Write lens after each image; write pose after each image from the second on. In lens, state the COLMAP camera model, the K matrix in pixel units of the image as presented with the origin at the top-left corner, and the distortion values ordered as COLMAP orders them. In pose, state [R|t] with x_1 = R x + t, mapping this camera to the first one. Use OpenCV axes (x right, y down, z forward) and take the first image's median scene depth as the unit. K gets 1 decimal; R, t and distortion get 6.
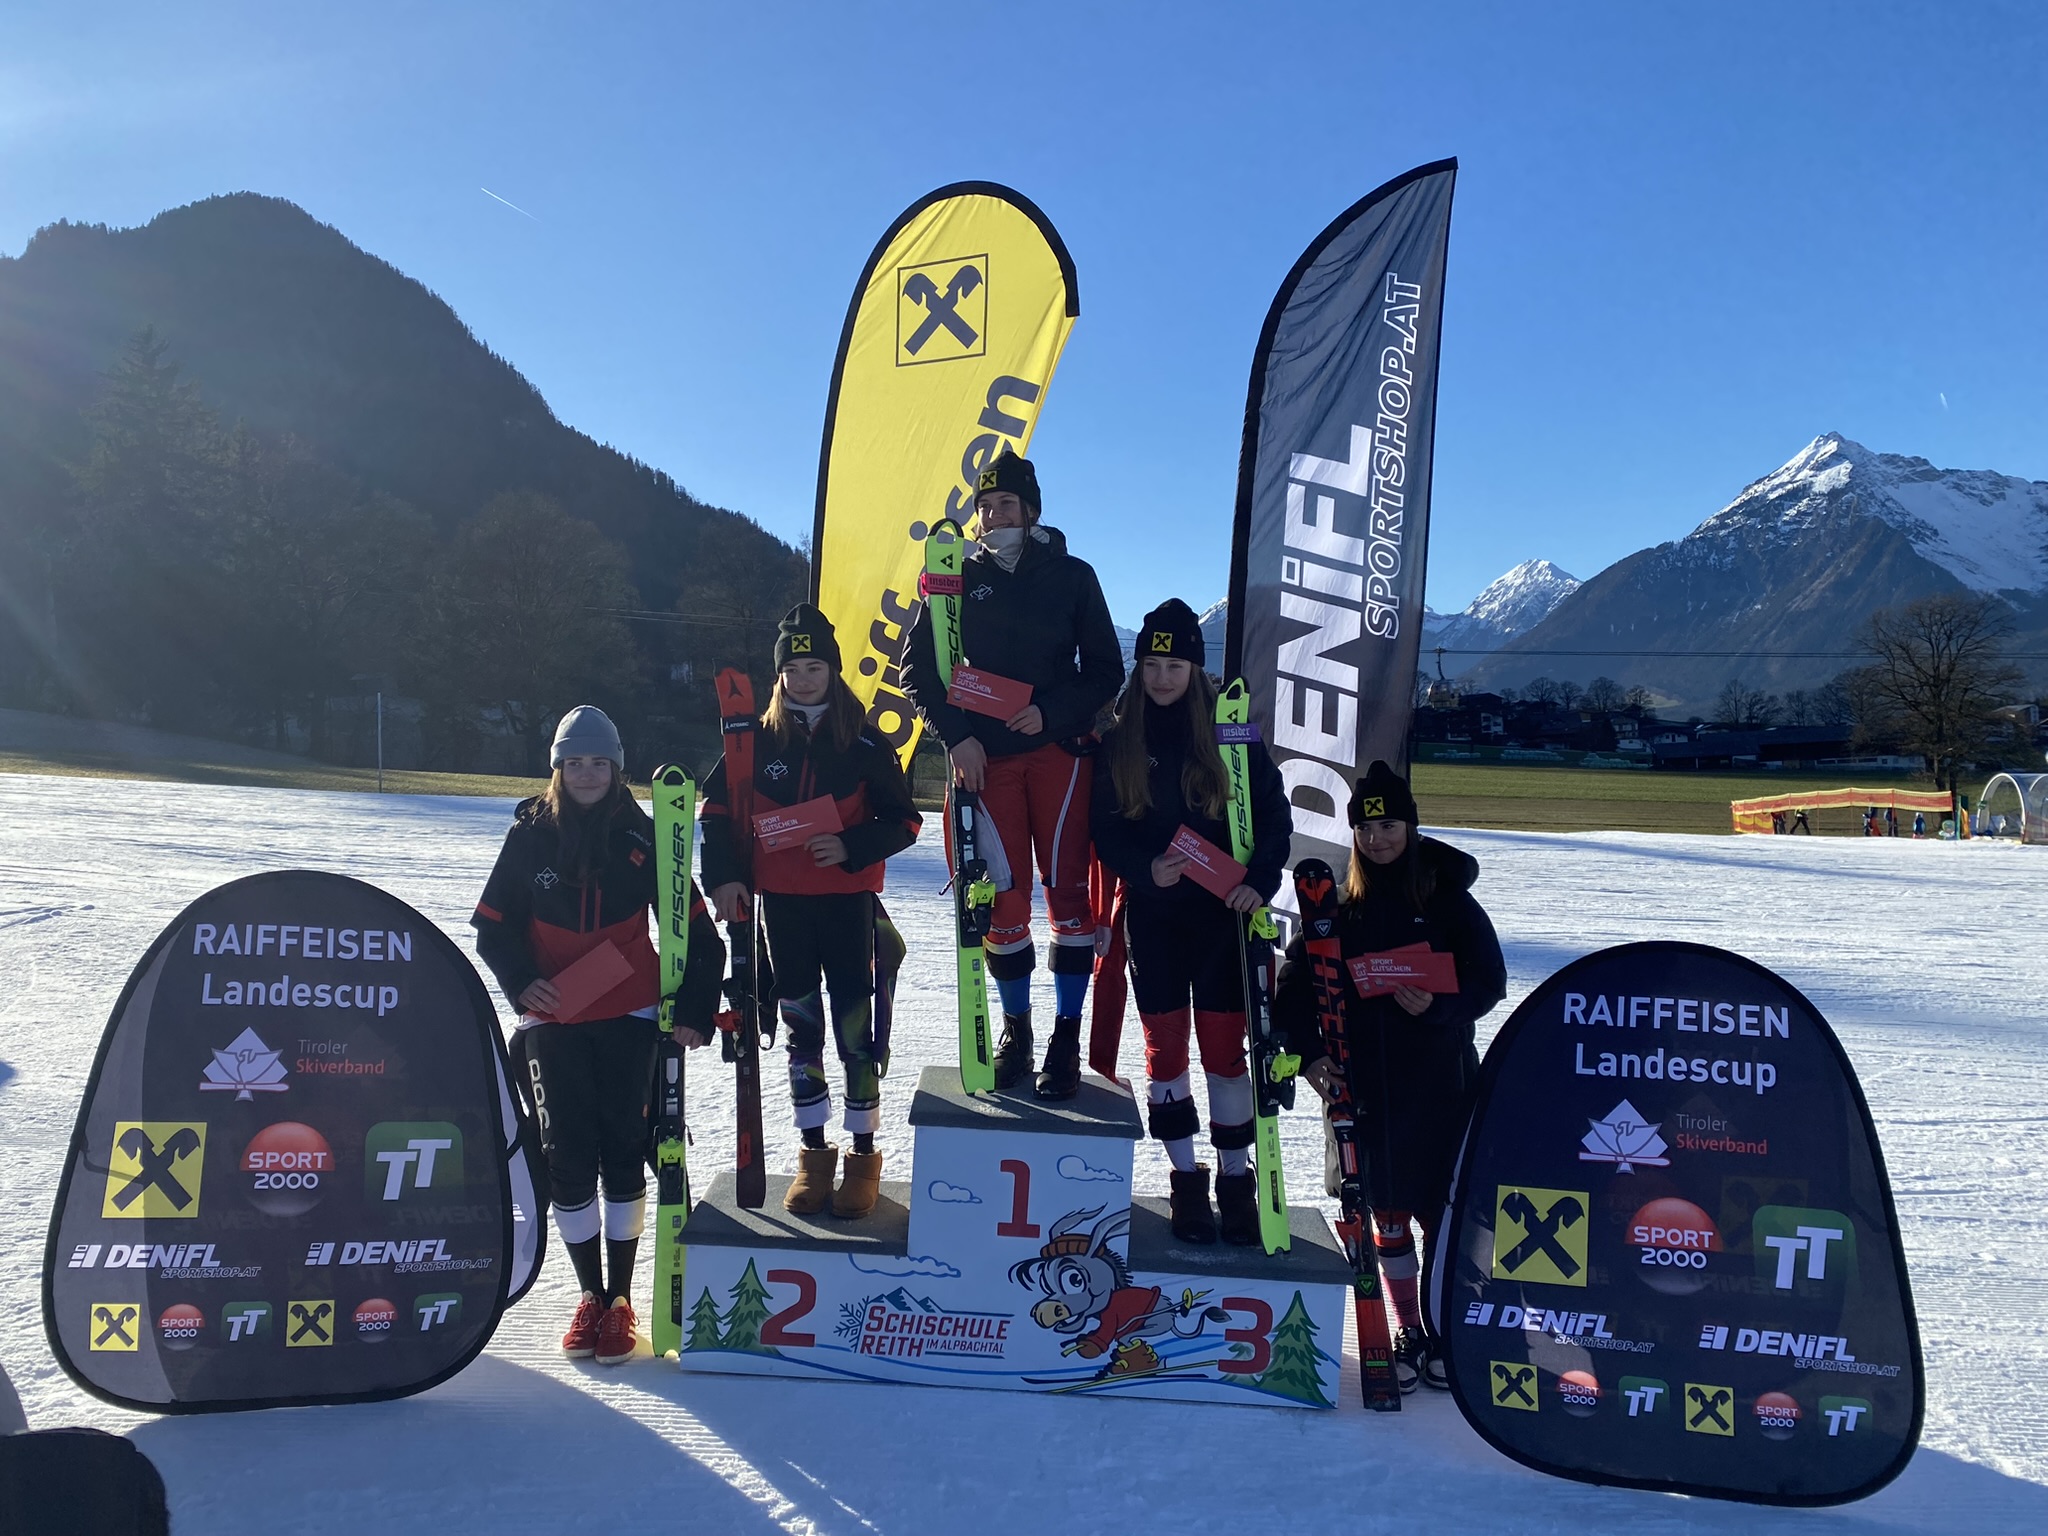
lens RADIAL K [[1644.5, 0, 997.8], [0, 1644.5, 700.1], [0, 0, 1]] dist [0.005855, -0.012096]
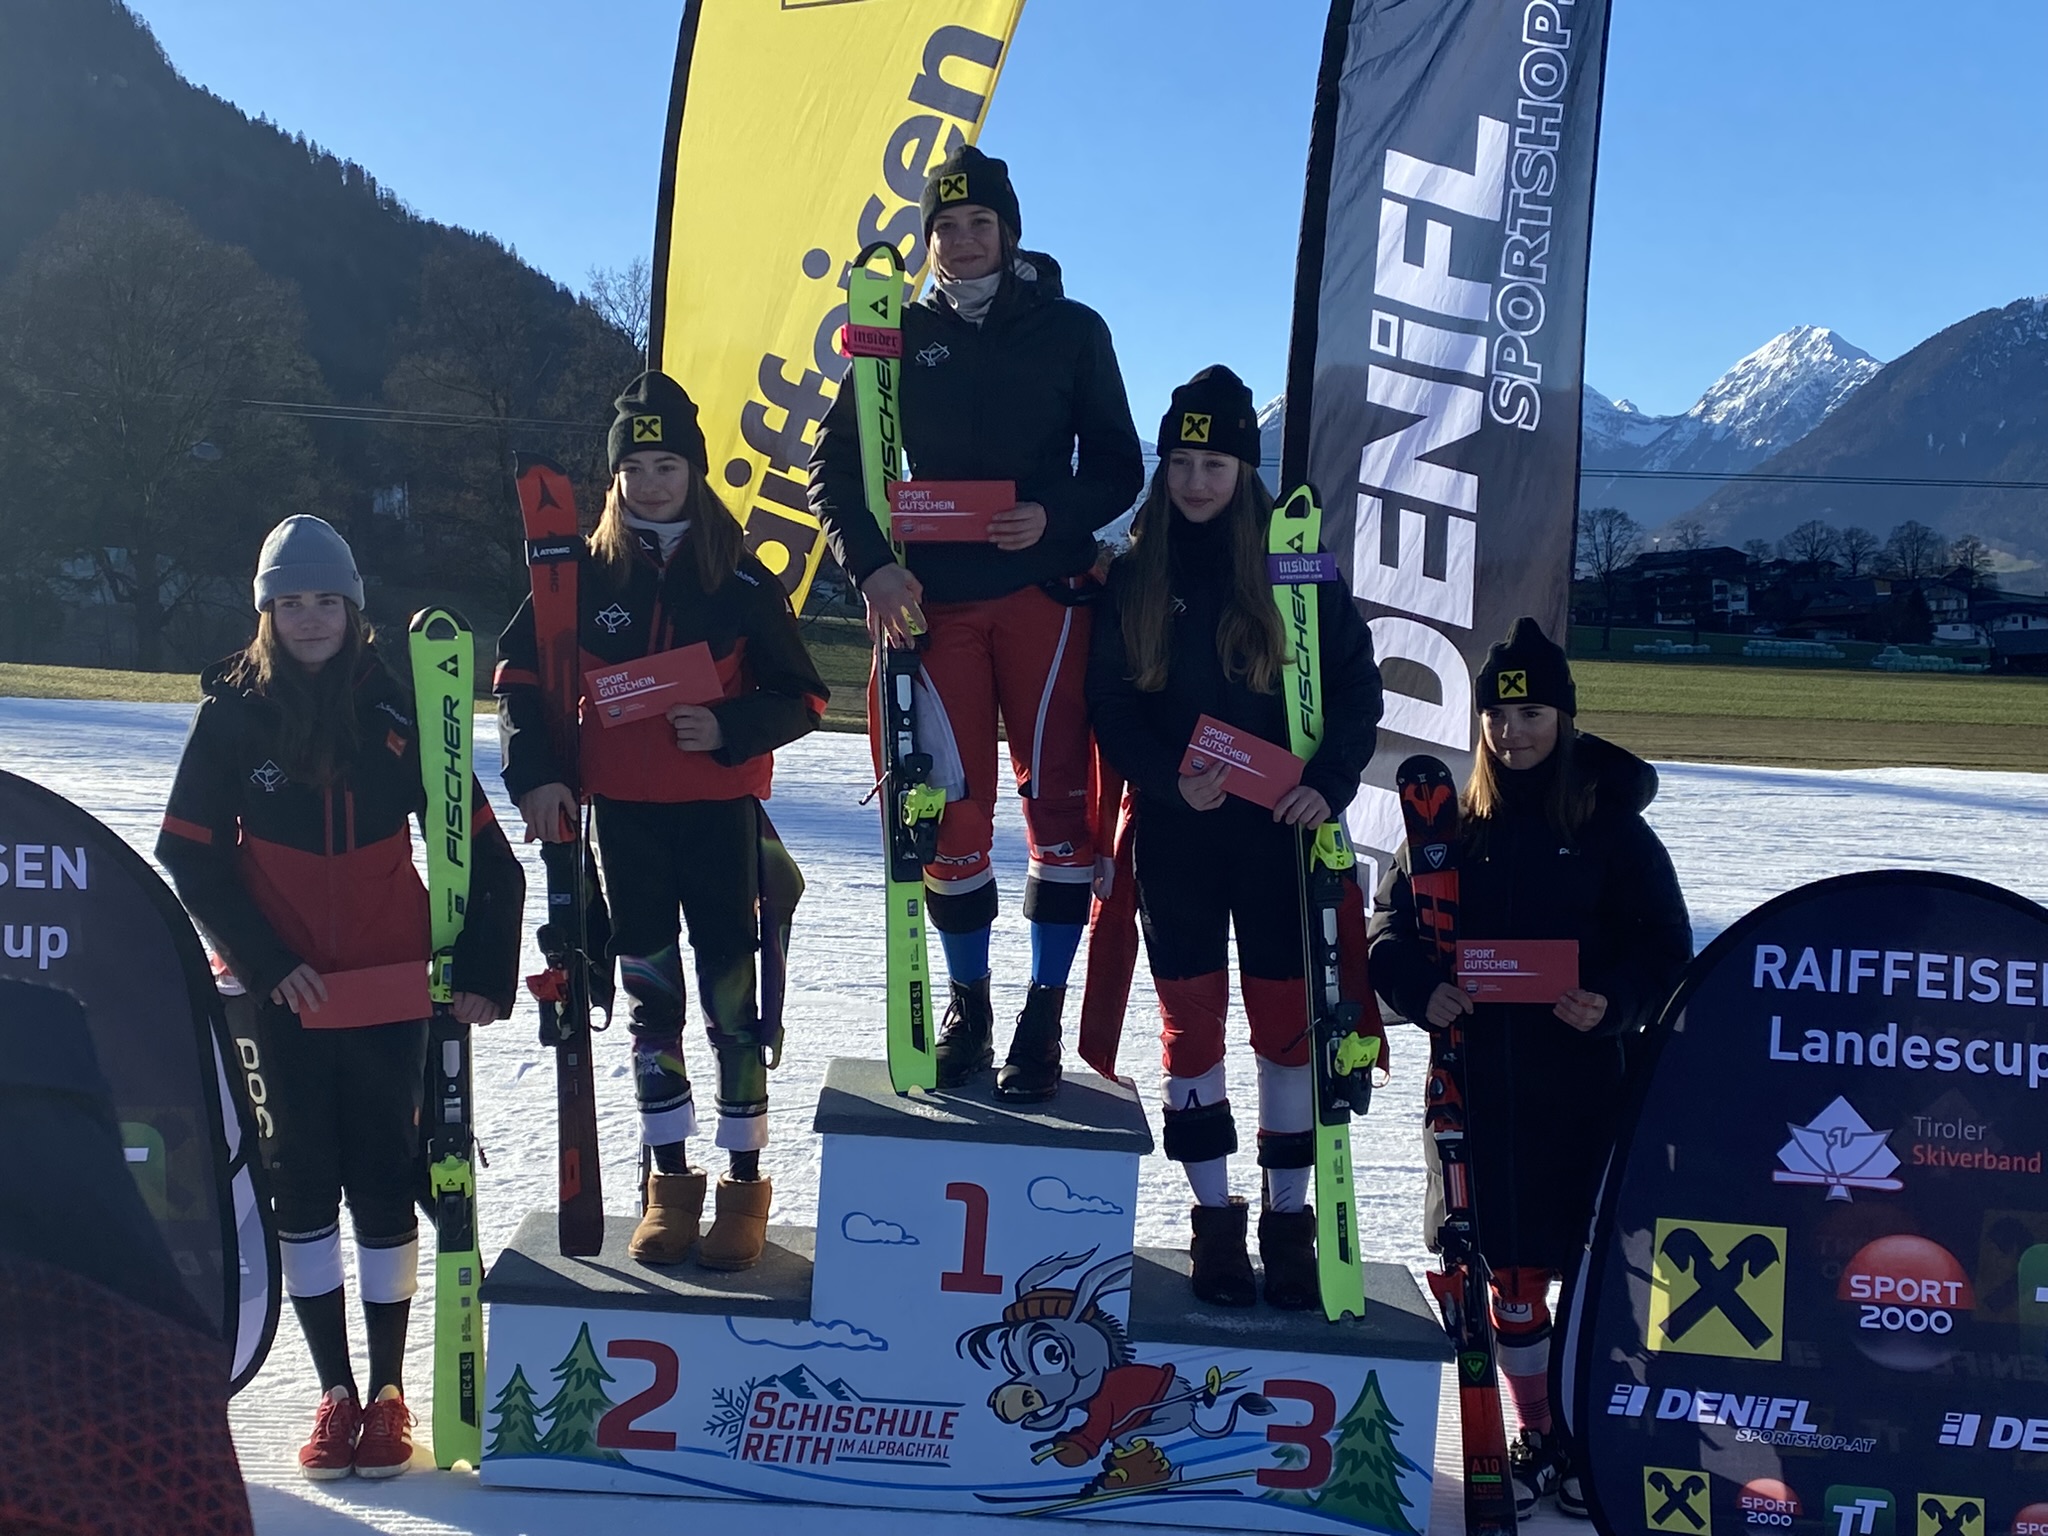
lens RADIAL K [[2921.9, 0, 1016.5], [0, 2921.9, 717.6], [0, 0, 1]] dist [-0.010020, 0.429934]
pose [[0.999185, 0.005403, 0.039994, -0.018973], [-0.007361, 0.998773, 0.048974, 0.023695], [-0.039680, -0.049228, 0.997999, -0.217705]]
